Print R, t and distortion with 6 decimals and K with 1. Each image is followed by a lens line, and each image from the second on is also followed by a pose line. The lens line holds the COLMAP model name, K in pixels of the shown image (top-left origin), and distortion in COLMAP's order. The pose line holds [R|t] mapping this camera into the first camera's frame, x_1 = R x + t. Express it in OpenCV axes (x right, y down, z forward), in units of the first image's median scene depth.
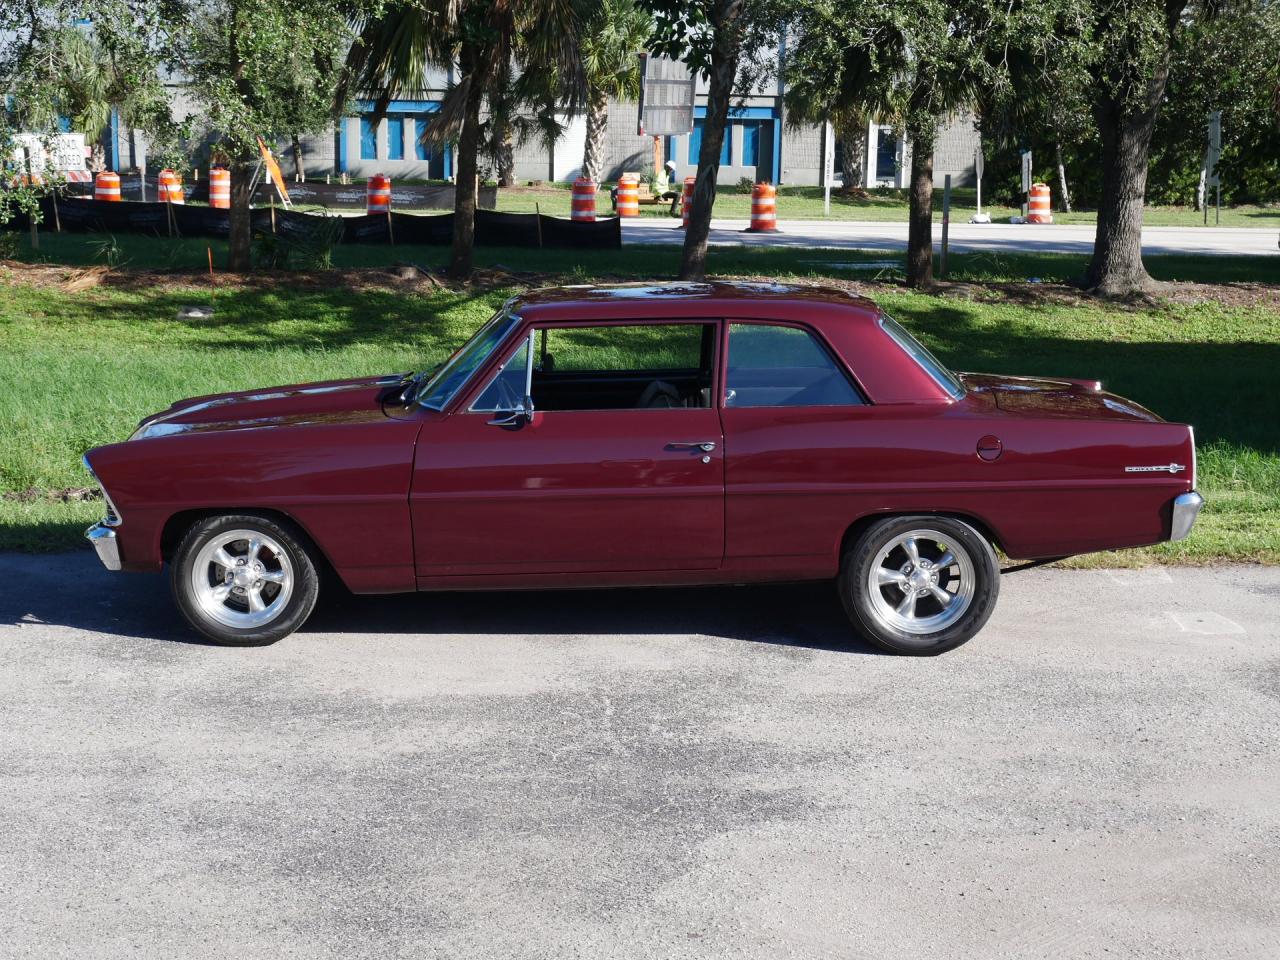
lens RADIAL K [[1986.0, 0, 639.3], [0, 1986.0, 487.8], [0, 0, 1]] dist [0.001250, 0.000000]
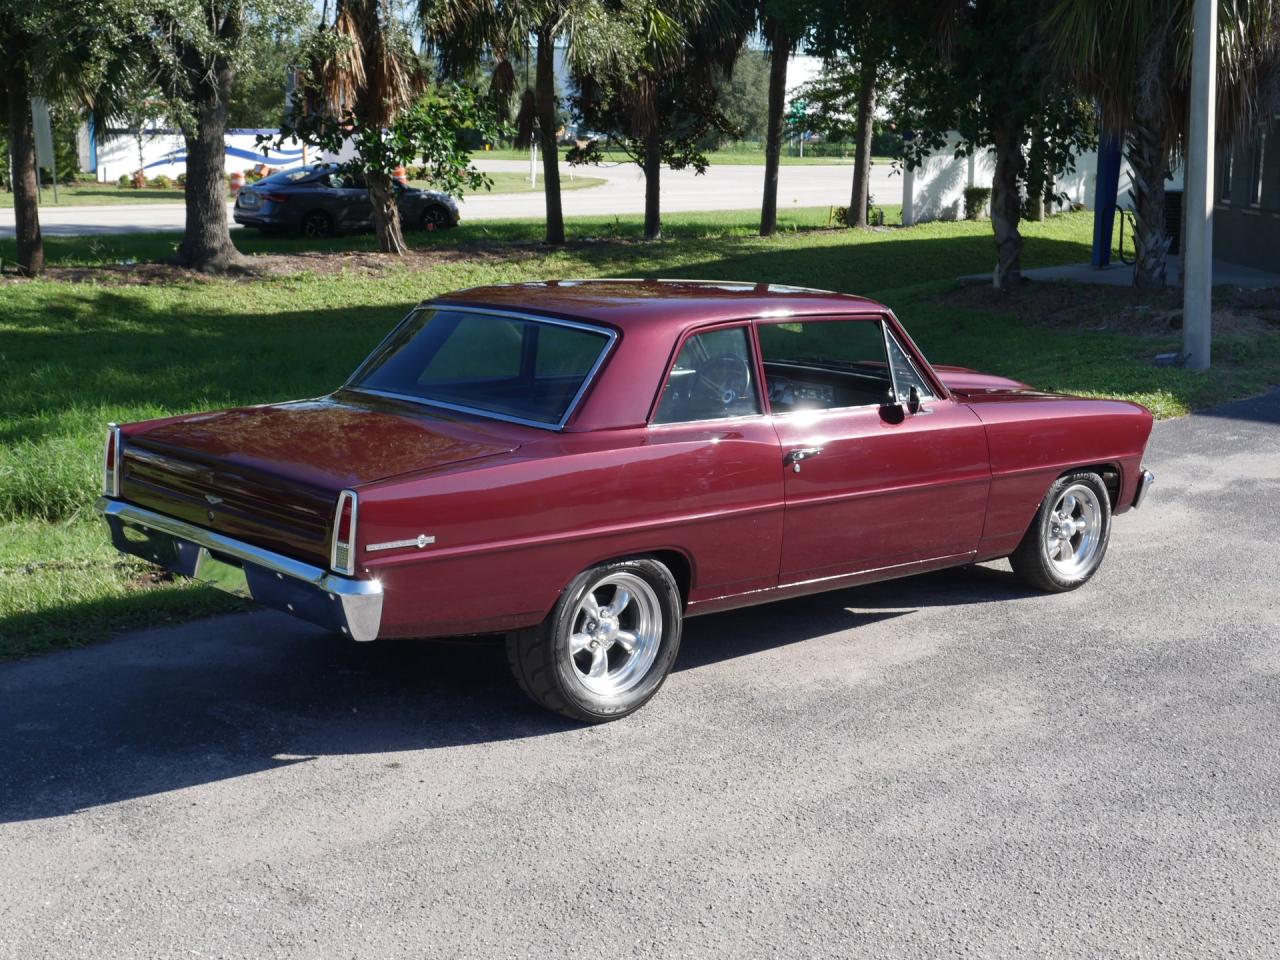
lens RADIAL K [[1809.9, 0, 667.2], [0, 1809.9, 493.6], [0, 0, 1]] dist [-0.007898, 0.000000]
pose [[0.736345, -0.144758, 0.660940, -0.737117], [0.125412, 0.989119, 0.076915, -0.067663], [-0.664882, 0.026253, 0.746487, 0.338804]]
